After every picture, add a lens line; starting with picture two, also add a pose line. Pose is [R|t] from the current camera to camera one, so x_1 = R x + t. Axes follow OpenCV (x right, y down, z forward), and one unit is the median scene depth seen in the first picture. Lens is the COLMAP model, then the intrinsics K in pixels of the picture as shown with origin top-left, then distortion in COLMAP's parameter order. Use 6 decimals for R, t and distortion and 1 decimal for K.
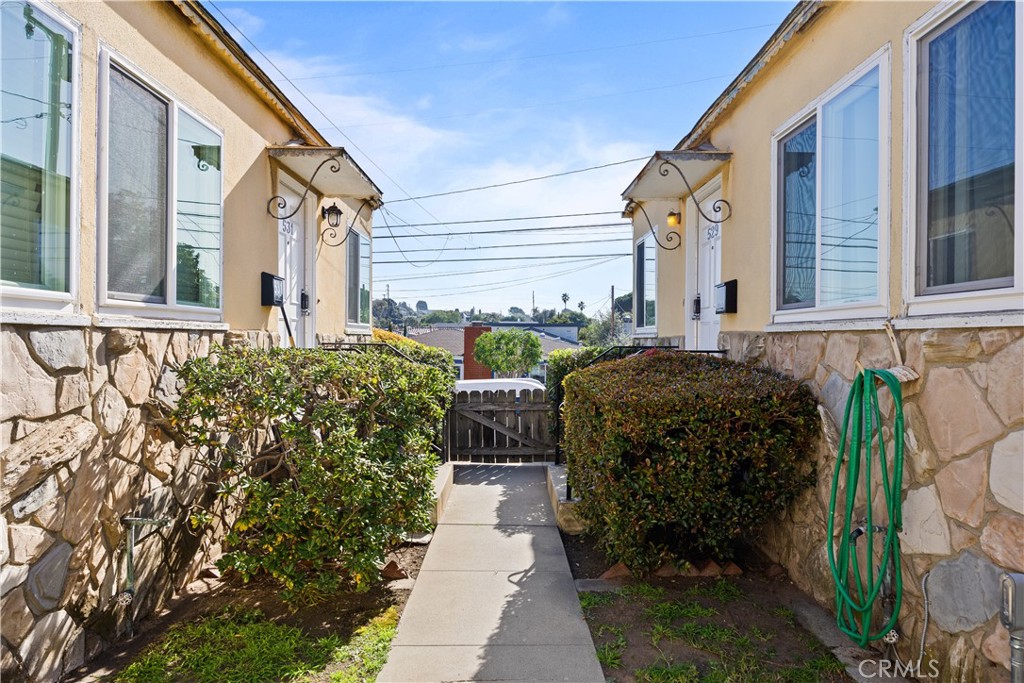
lens RADIAL K [[629.9, 0, 511.0], [0, 629.9, 340.5], [0, 0, 1]] dist [-0.001415, -0.000237]
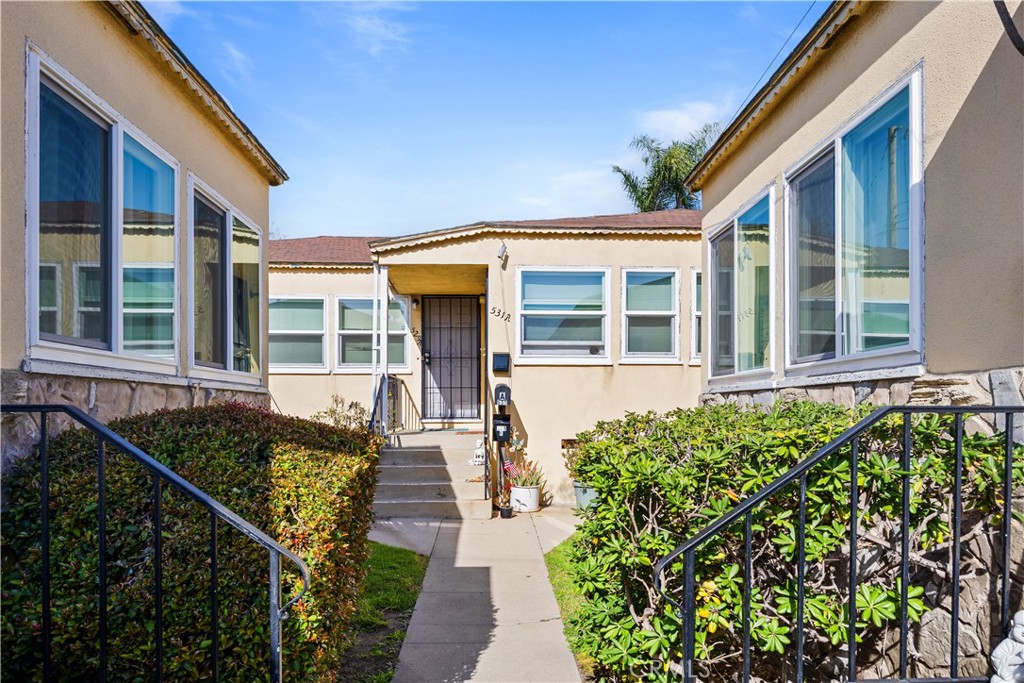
lens RADIAL K [[629.9, 0, 506.3], [0, 629.9, 413.5], [0, 0, 1]] dist [-0.001415, -0.000237]
pose [[-0.999655, -0.005892, -0.025588, -0.018686], [-0.006102, 0.999948, 0.008119, 0.011921], [0.025539, 0.008272, -0.999640, 1.072341]]
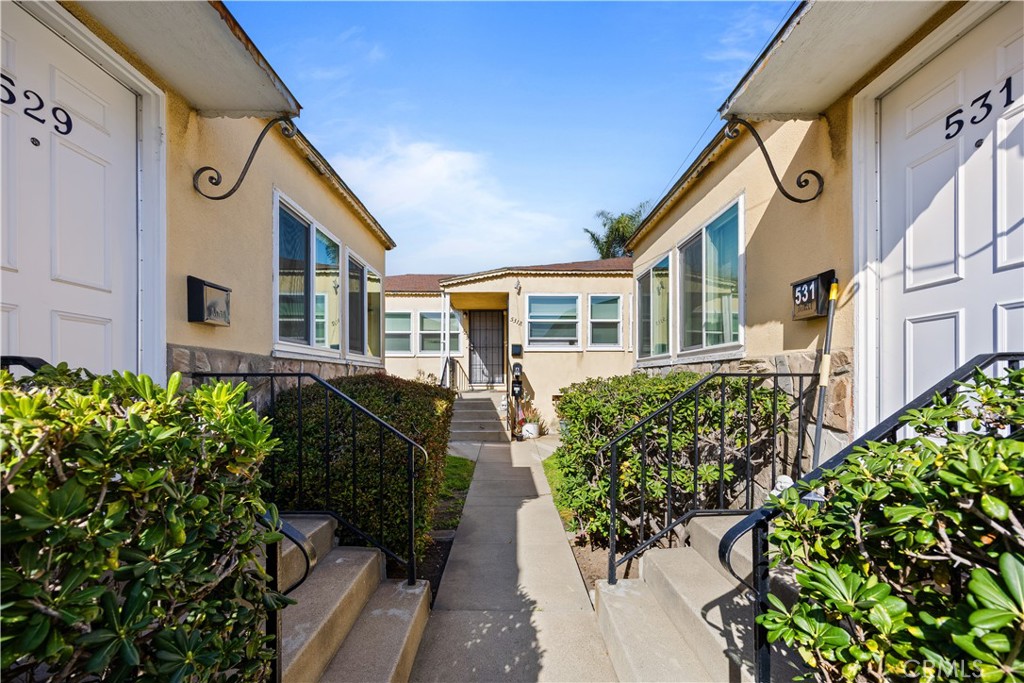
lens RADIAL K [[387.8, 0, 510.5], [0, 387.8, 379.4], [0, 0, 1]] dist [-0.003820, -0.000315]
pose [[-0.999974, -0.005347, -0.004893, -0.015867], [-0.005367, 0.999977, 0.004232, 0.013267], [0.004870, 0.004259, -0.999979, 1.103302]]
